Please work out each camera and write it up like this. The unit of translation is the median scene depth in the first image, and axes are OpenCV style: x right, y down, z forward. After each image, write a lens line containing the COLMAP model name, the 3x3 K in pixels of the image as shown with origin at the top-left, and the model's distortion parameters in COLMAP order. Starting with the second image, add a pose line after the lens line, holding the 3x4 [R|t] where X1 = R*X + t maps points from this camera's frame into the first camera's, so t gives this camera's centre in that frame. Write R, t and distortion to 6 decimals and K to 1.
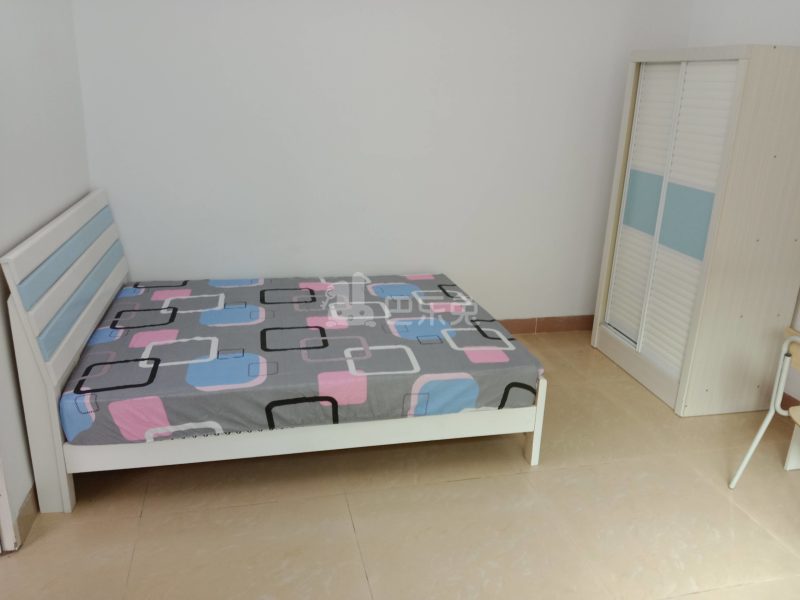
lens RADIAL K [[650.5, 0, 400.4], [0, 650.5, 300.5], [0, 0, 1]] dist [0.000848, -0.002863]
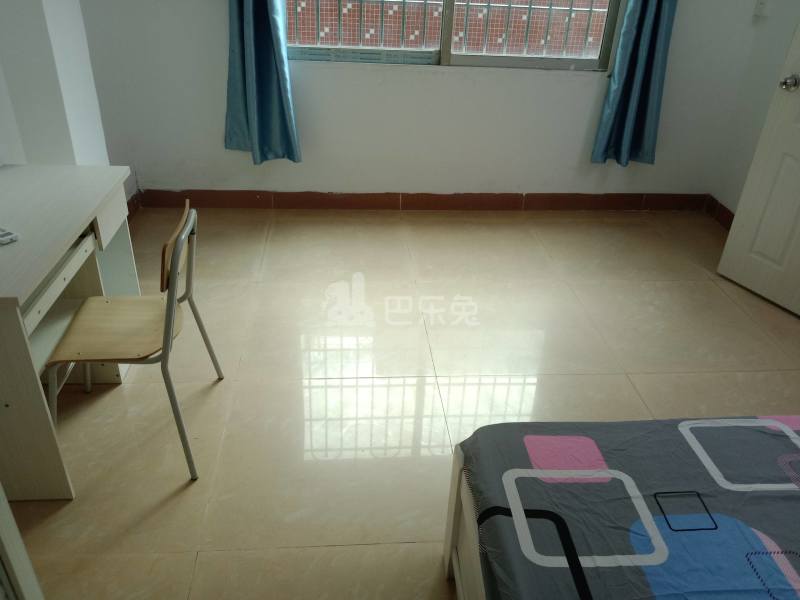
lens RADIAL K [[650.5, 0, 400.4], [0, 650.5, 299.2], [0, 0, 1]] dist [0.000848, -0.002863]
pose [[-0.986708, -0.141051, 0.080690, 0.235626], [-0.032584, 0.658205, 0.752133, -0.393851], [-0.159200, 0.739507, -0.654053, 1.248700]]
